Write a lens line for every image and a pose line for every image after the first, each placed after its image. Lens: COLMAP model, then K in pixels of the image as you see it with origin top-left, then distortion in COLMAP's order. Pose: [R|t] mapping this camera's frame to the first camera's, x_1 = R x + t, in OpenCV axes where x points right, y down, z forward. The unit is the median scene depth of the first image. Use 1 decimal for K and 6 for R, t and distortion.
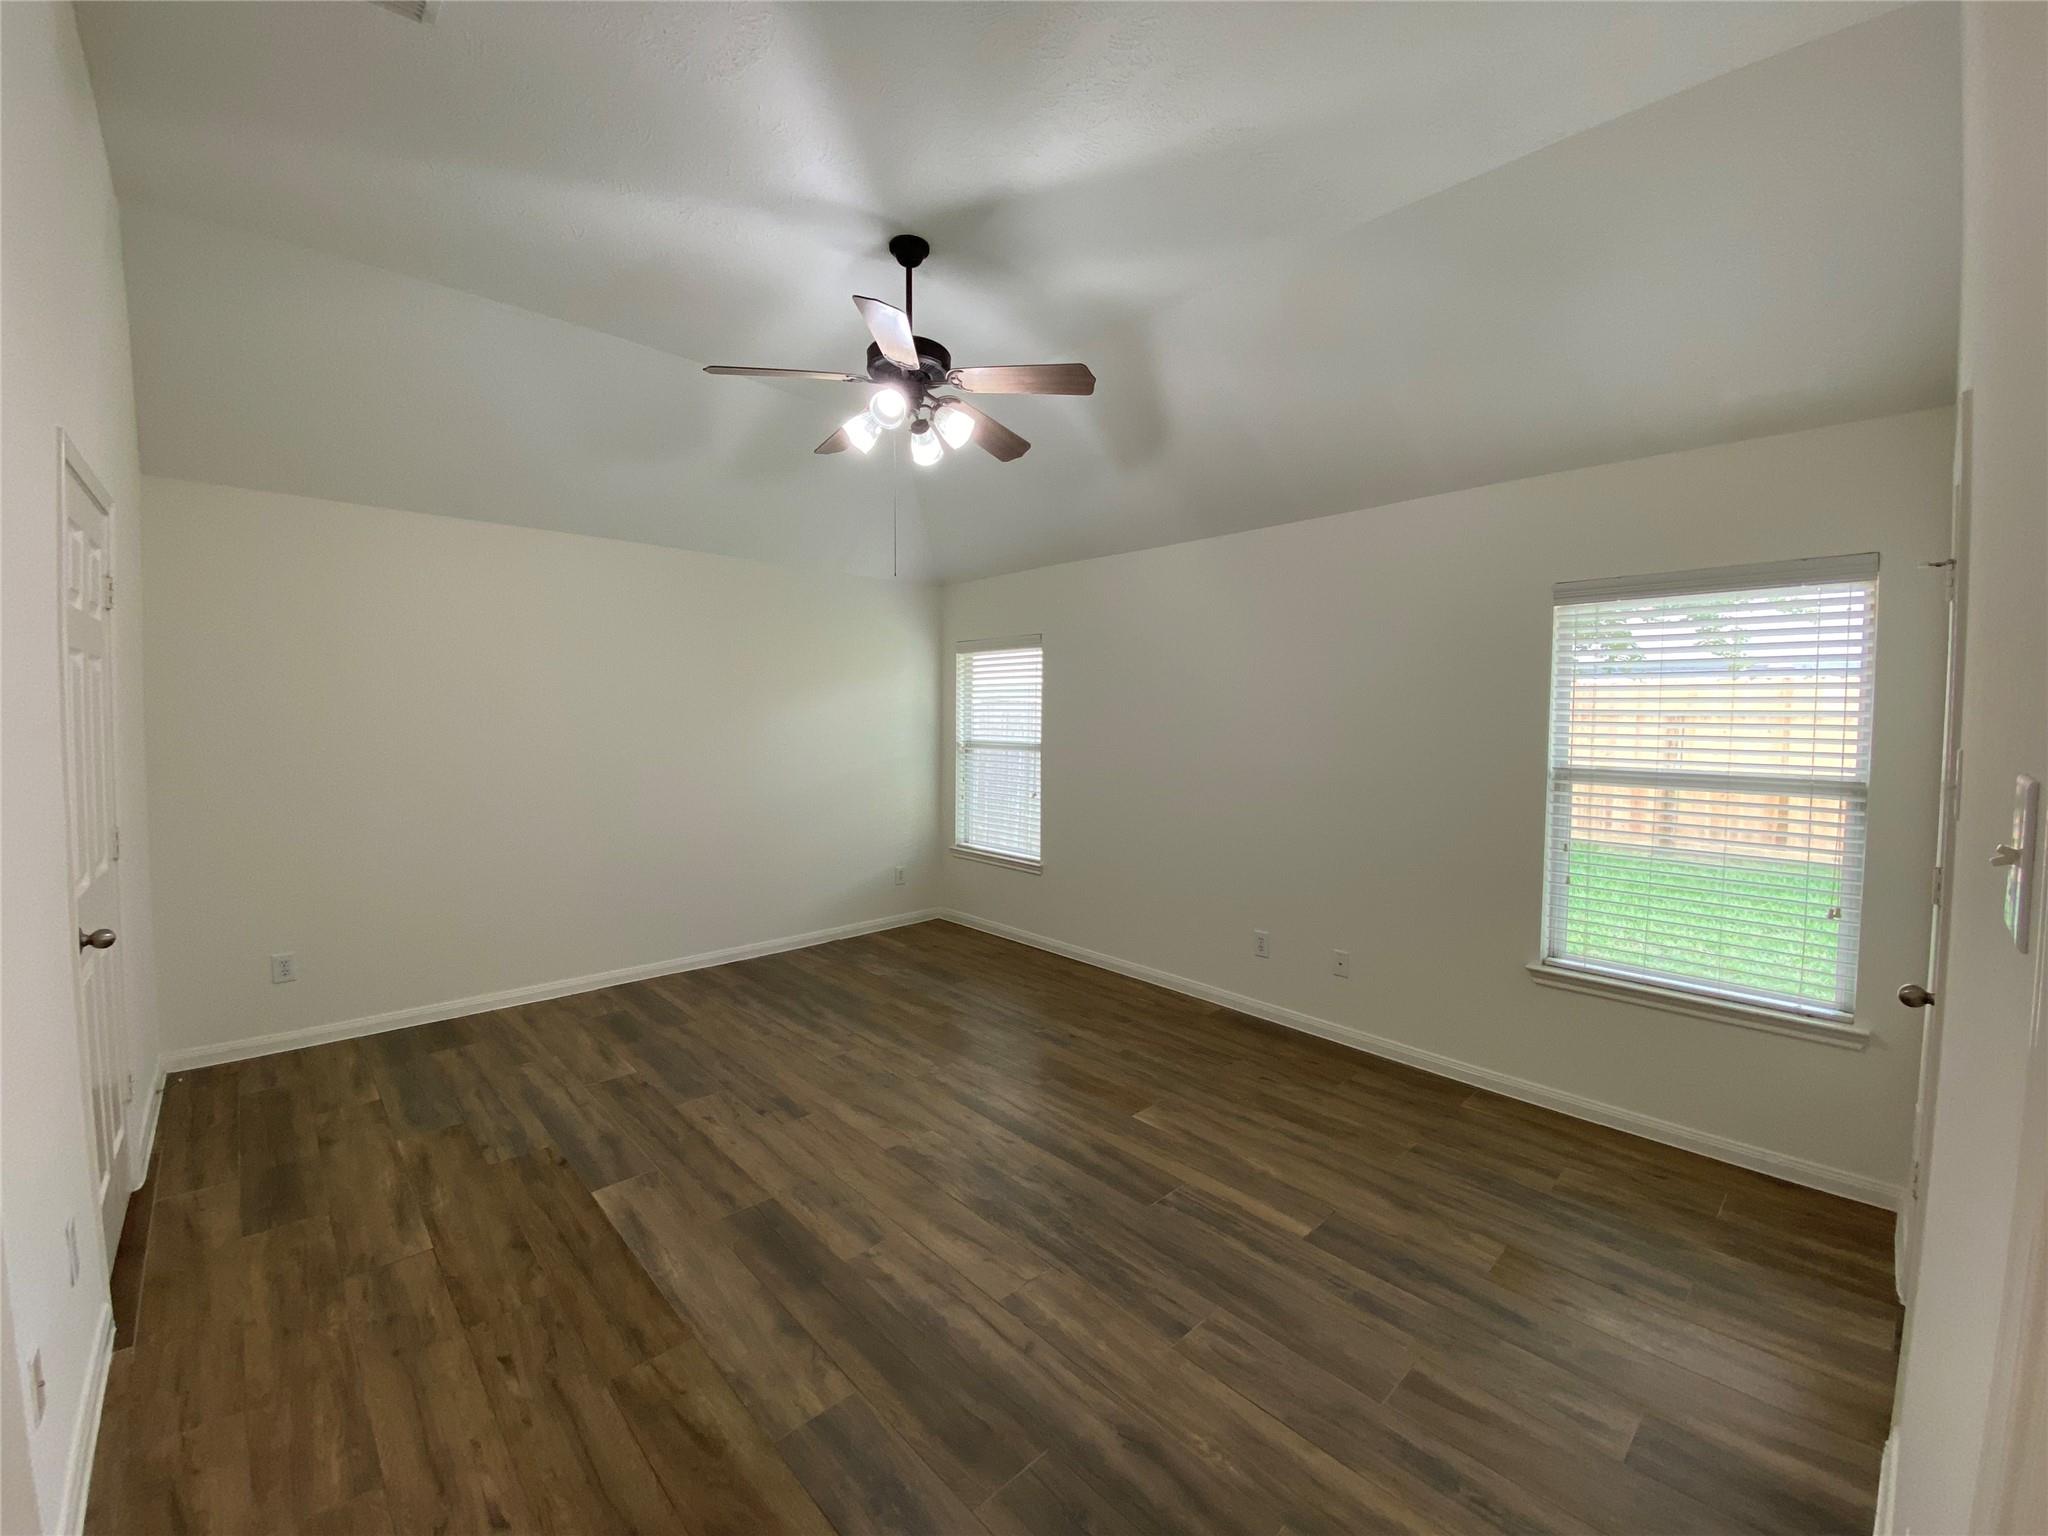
lens RADIAL K [[830.4, 0, 1025.6], [0, 830.4, 740.3], [0, 0, 1]] dist [0.033876, -0.024786]
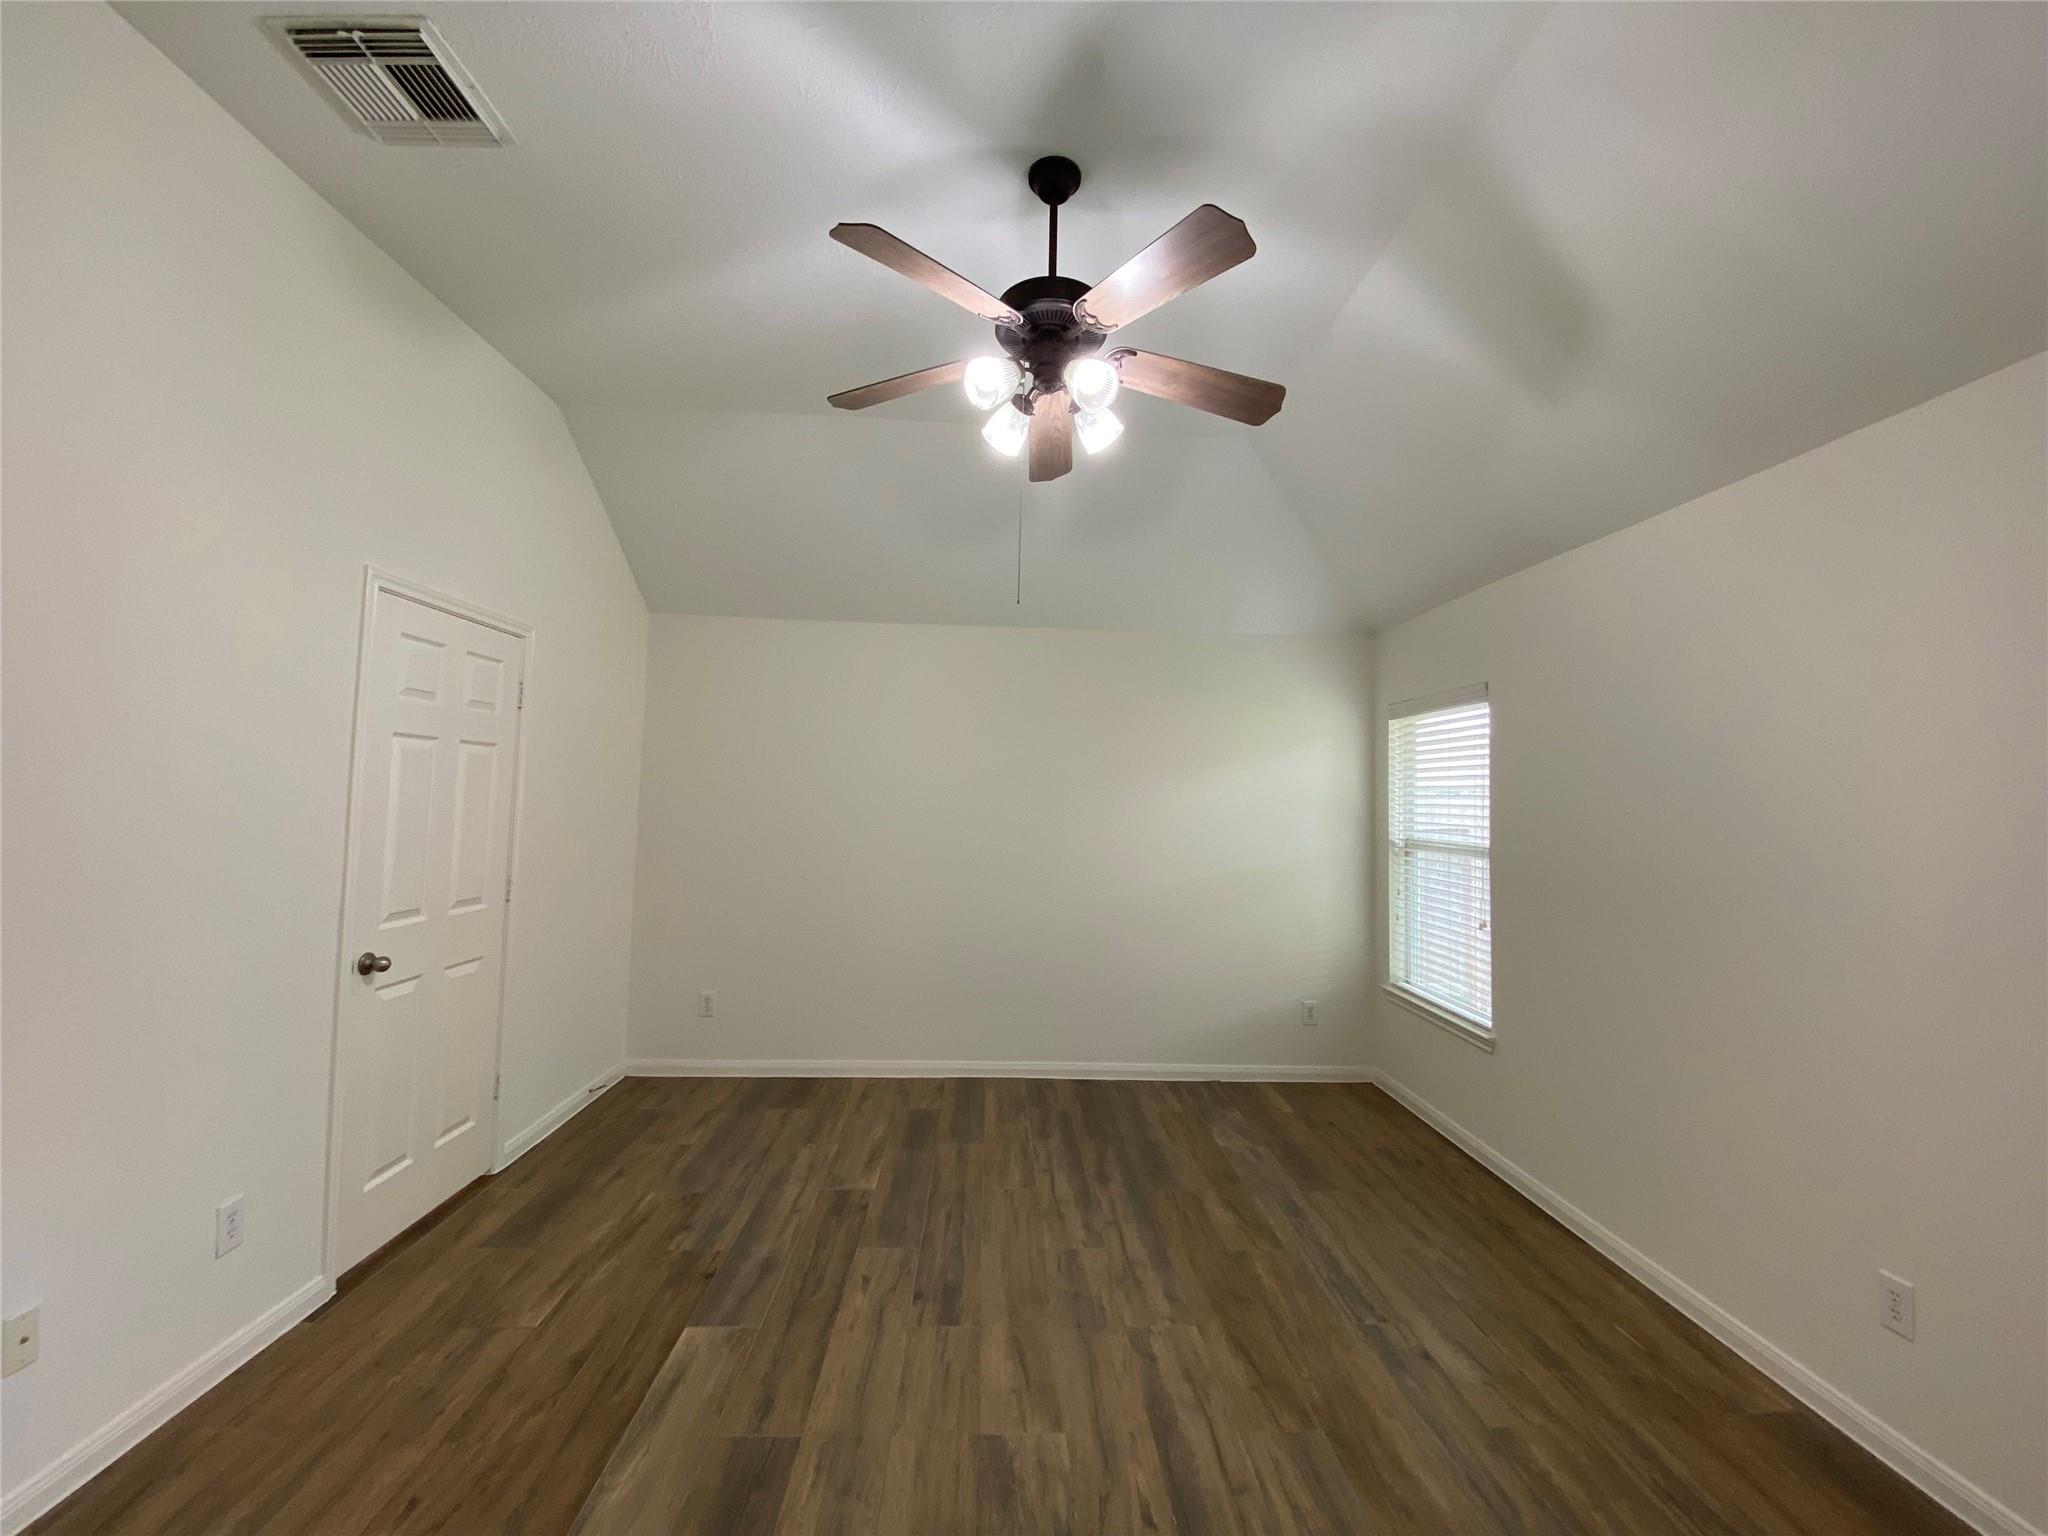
lens RADIAL K [[830.4, 0, 1025.6], [0, 830.4, 740.3], [0, 0, 1]] dist [0.033876, -0.024786]
pose [[0.758477, -0.035625, -0.650726, 0.319663], [-0.035507, 0.994763, -0.095847, -0.007562], [0.650732, 0.095803, 0.753239, 0.448886]]
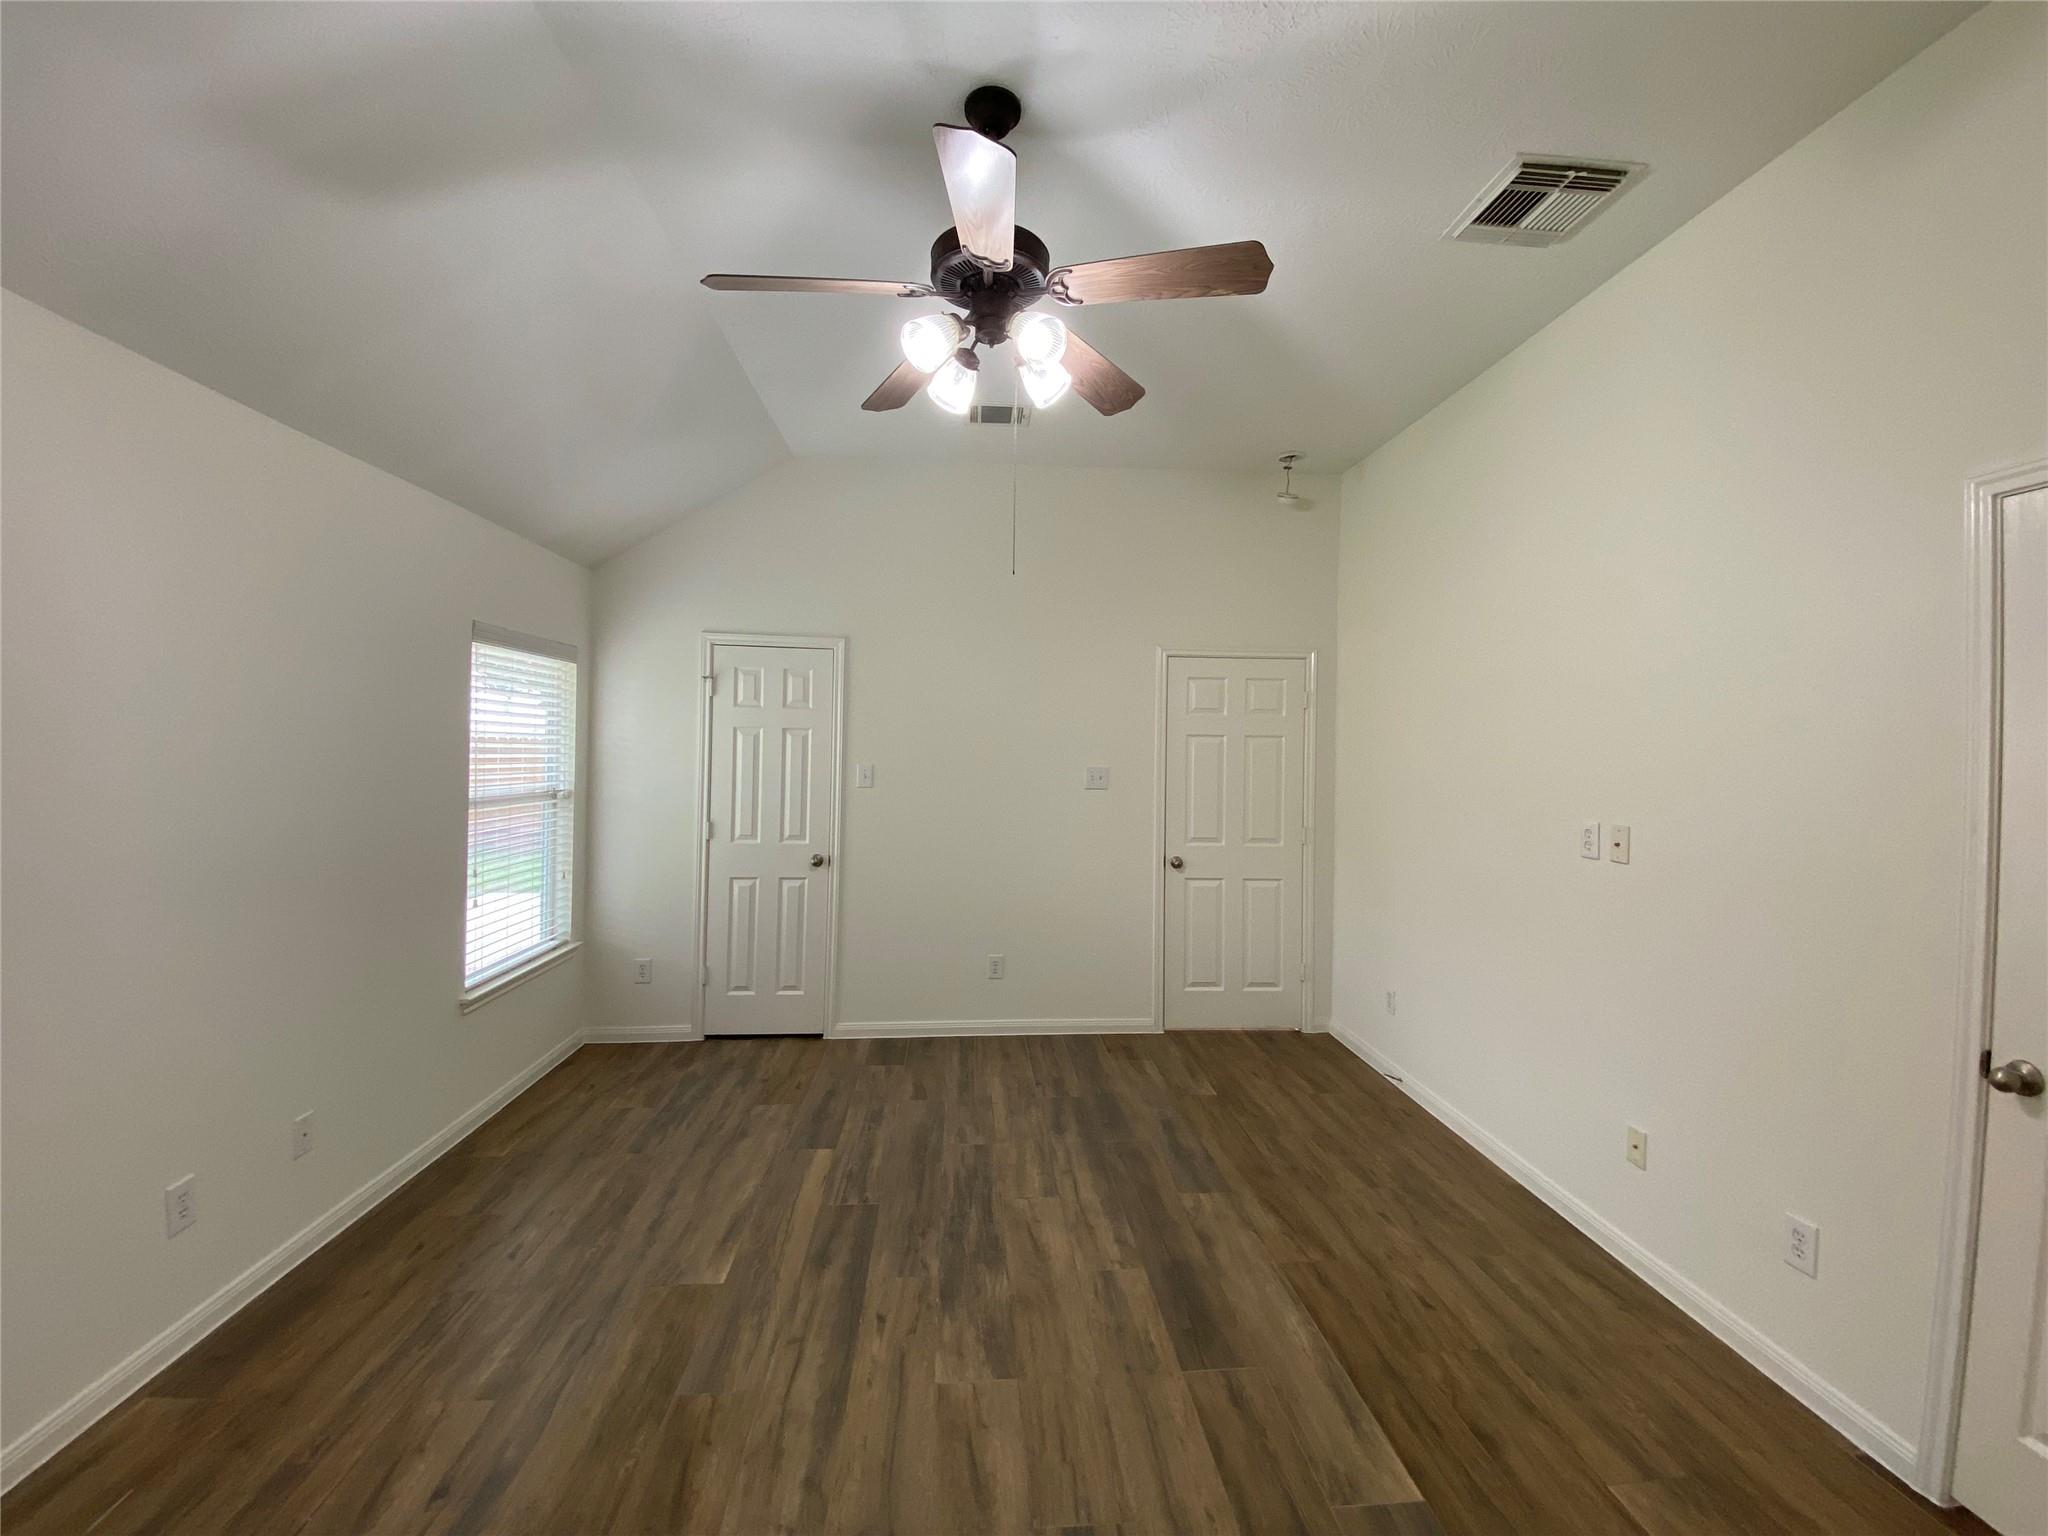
lens RADIAL K [[830.4, 0, 1025.6], [0, 830.4, 740.3], [0, 0, 1]] dist [0.033876, -0.024786]
pose [[-0.782443, -0.014057, 0.622564, -0.601758], [-0.004353, 0.999844, 0.017104, -0.066509], [-0.622708, 0.010672, -0.782382, 1.525683]]
